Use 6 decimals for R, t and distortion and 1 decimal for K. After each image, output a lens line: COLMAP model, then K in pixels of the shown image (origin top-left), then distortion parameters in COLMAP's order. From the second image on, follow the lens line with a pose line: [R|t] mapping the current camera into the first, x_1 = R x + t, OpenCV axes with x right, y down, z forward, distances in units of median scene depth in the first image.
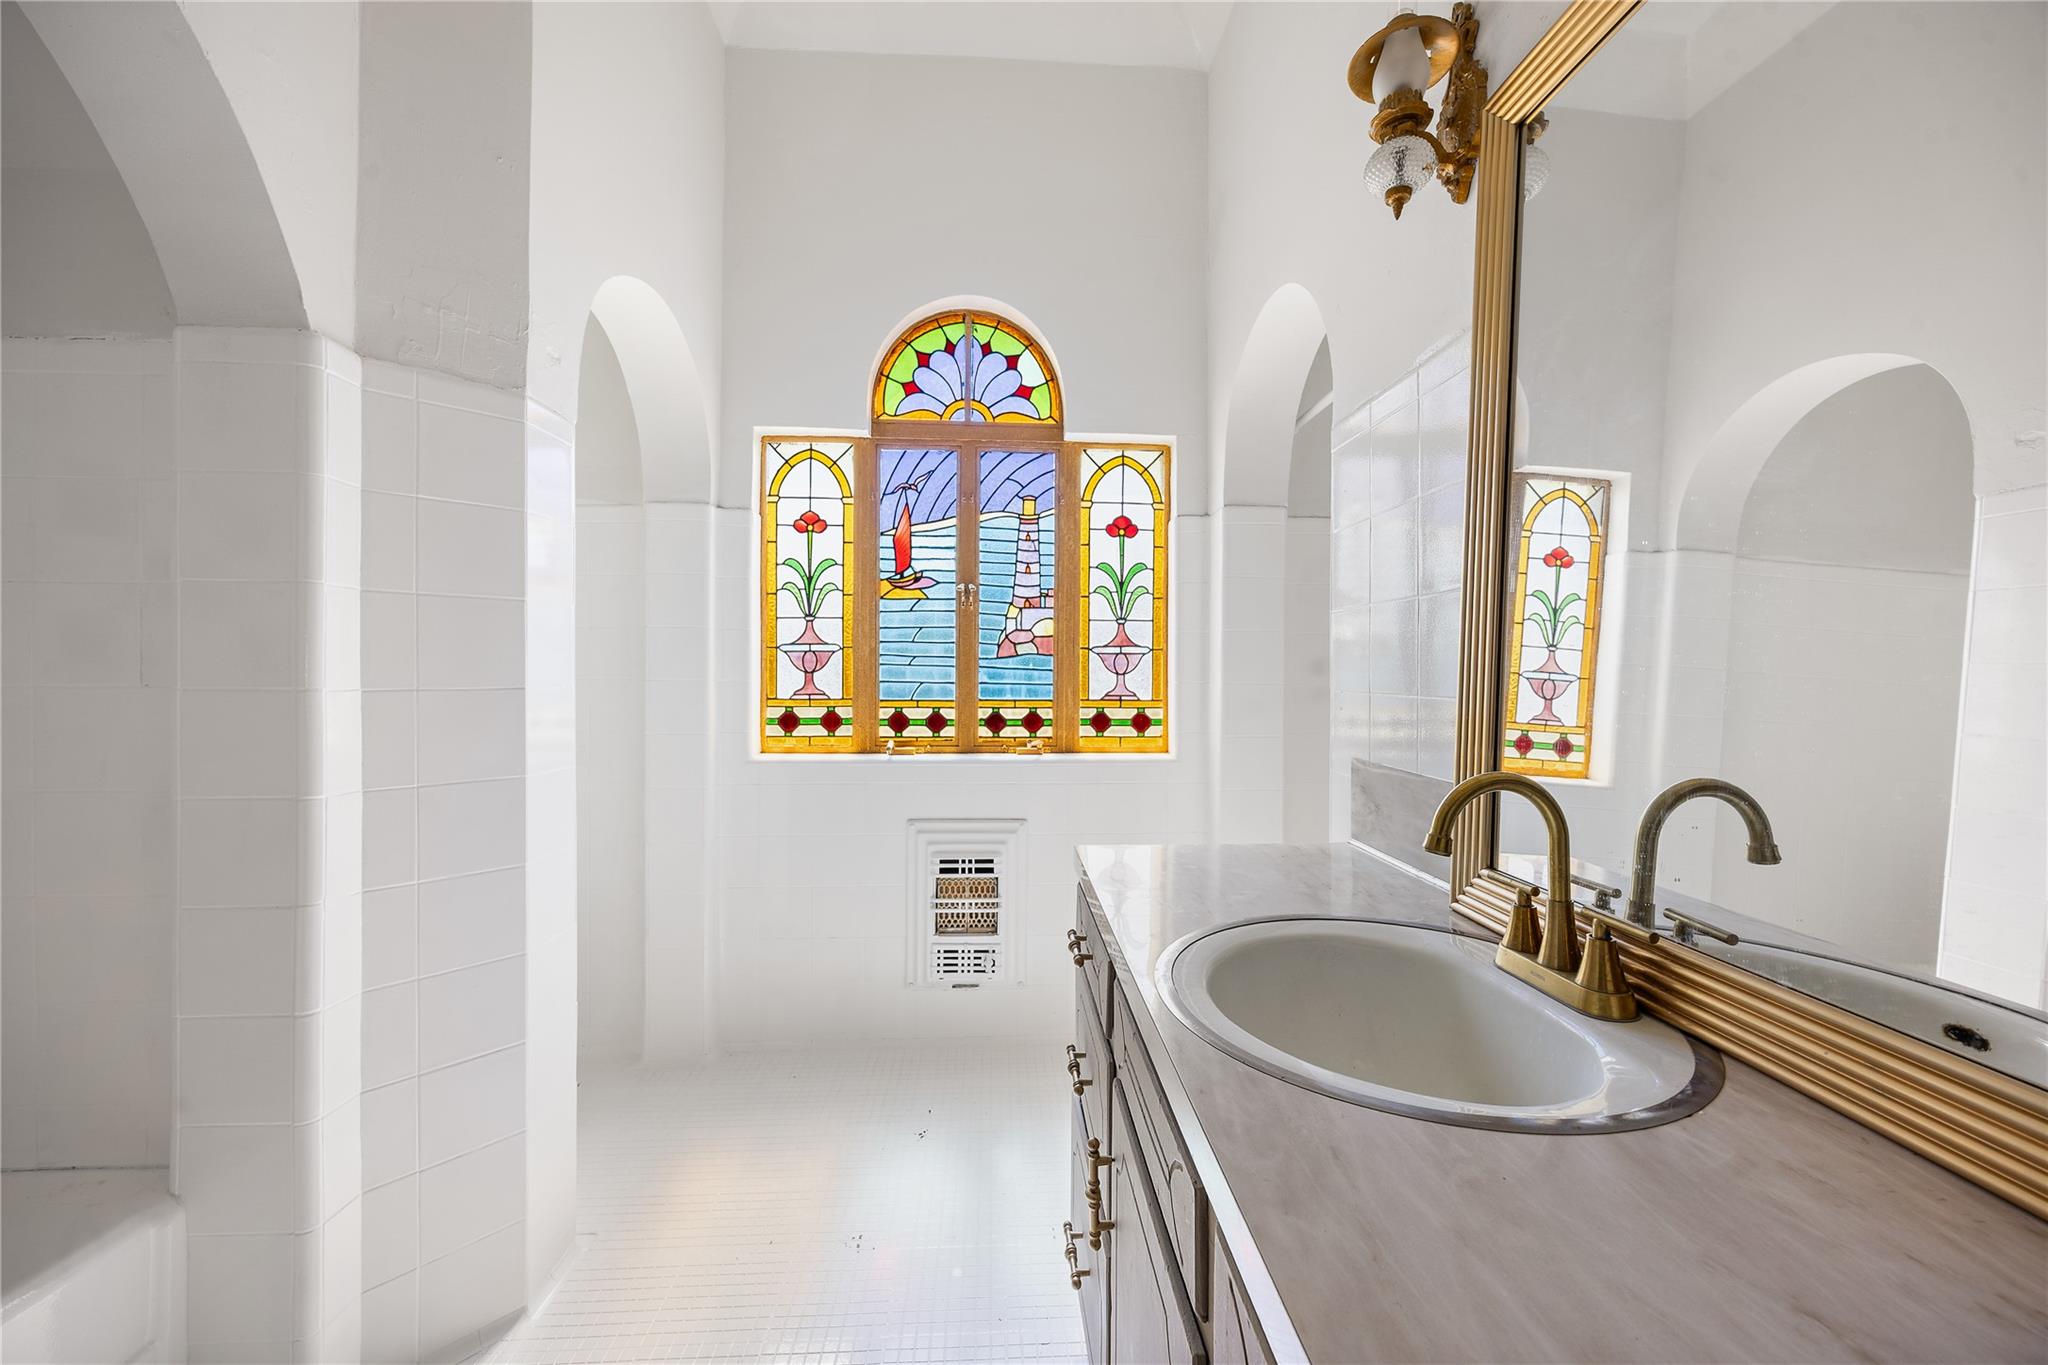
lens RADIAL K [[794.4, 0, 1023.5], [0, 794.4, 670.7], [0, 0, 1]] dist [0.000390, -0.000953]
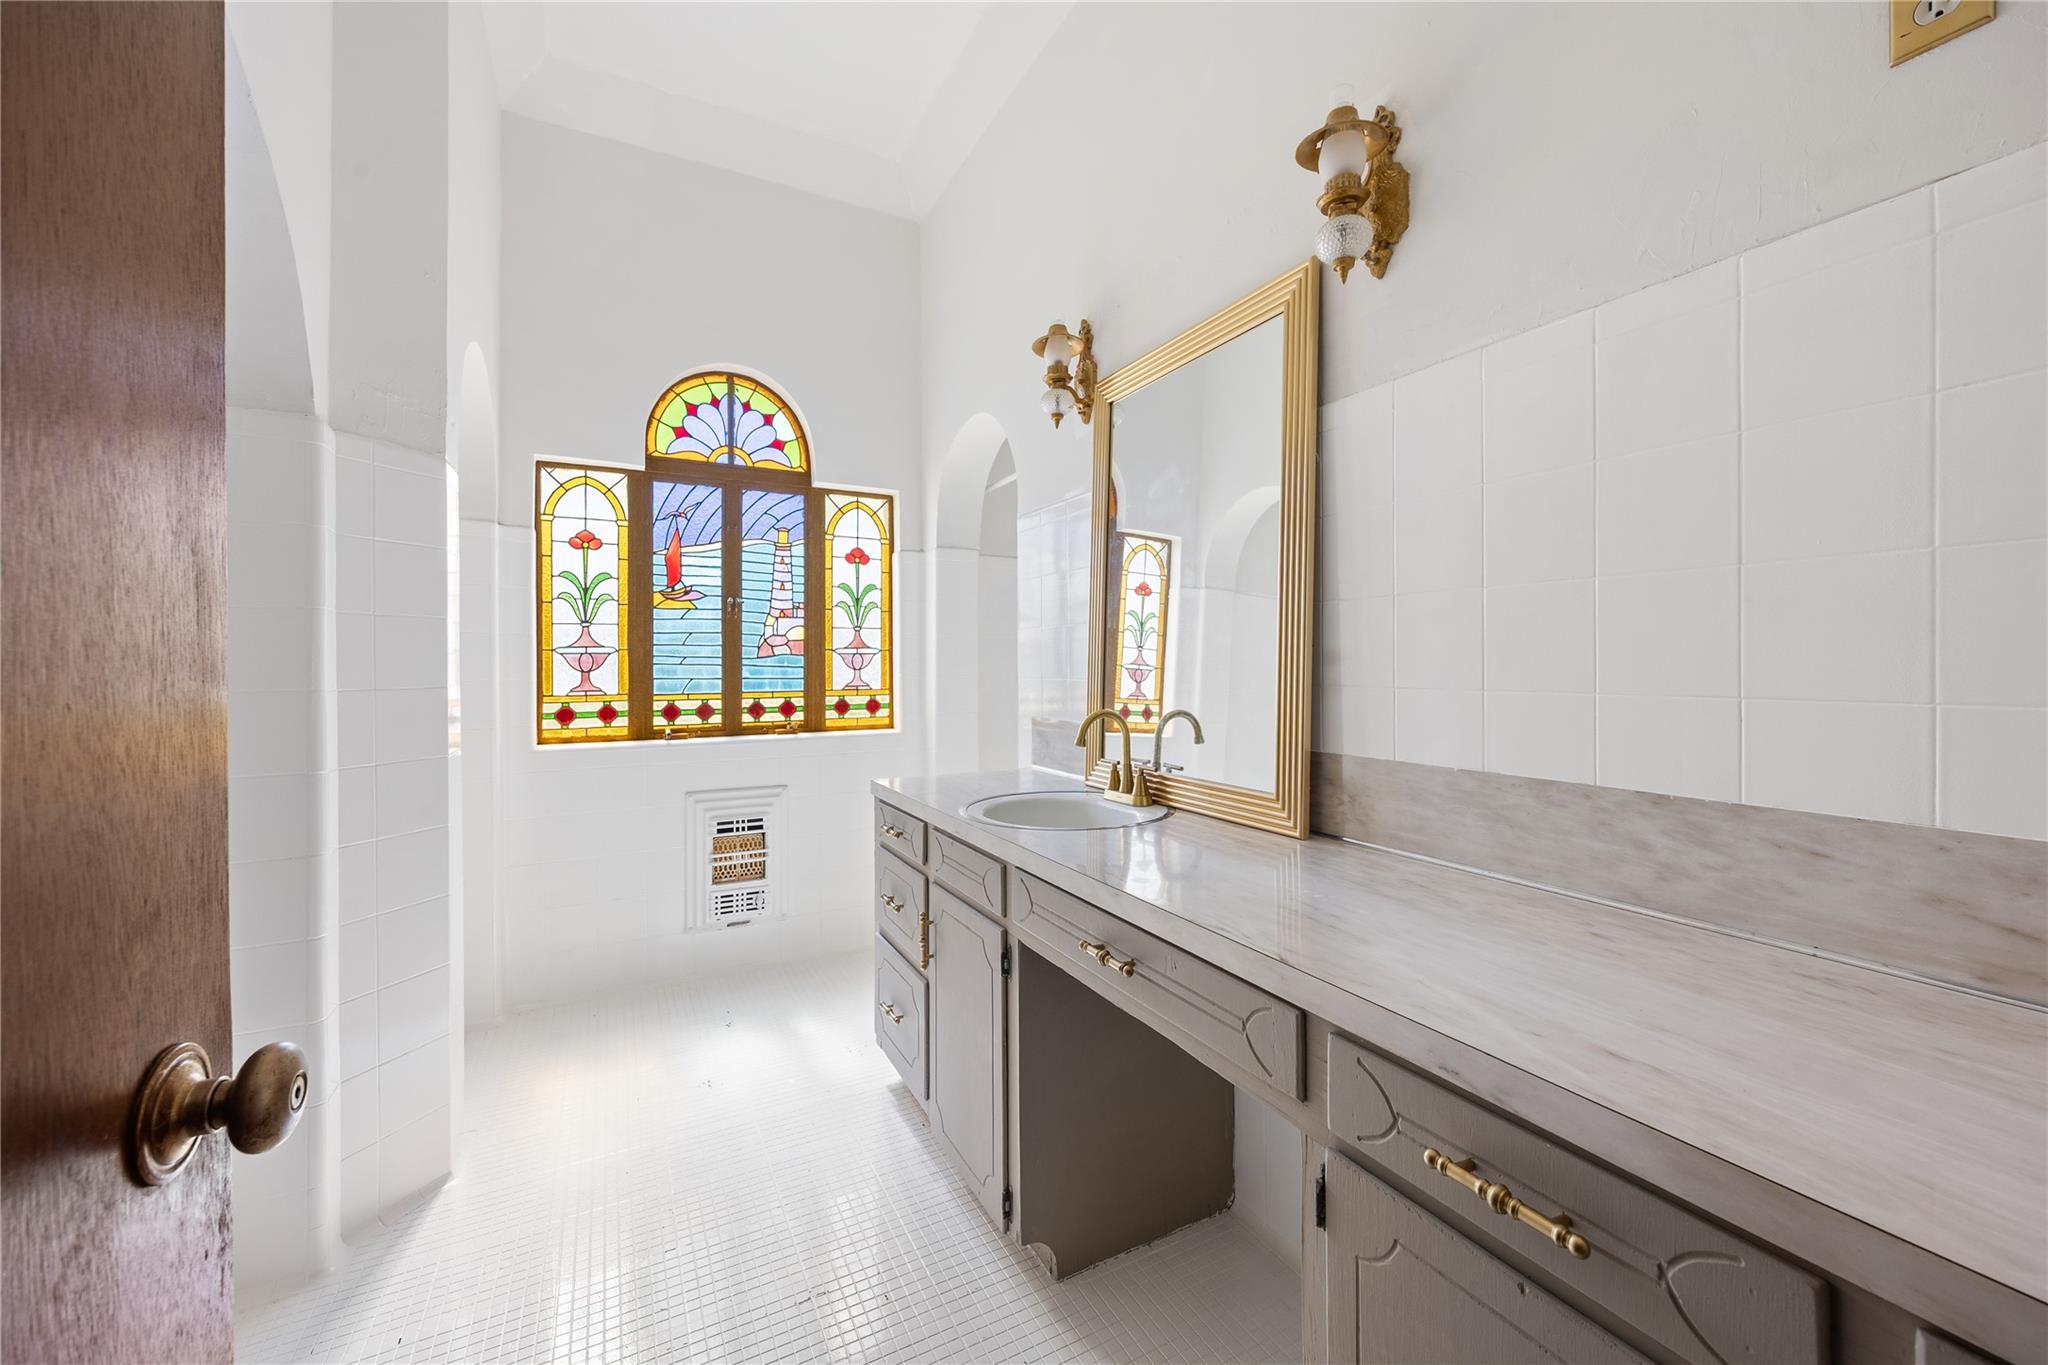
lens RADIAL K [[794.4, 0, 1027.8], [0, 794.4, 677.0], [0, 0, 1]] dist [0.000390, -0.000953]
pose [[0.909489, -0.017962, 0.415340, -0.168986], [0.011601, 0.999774, 0.017833, -0.003378], [-0.415566, -0.011401, 0.909492, -0.304423]]
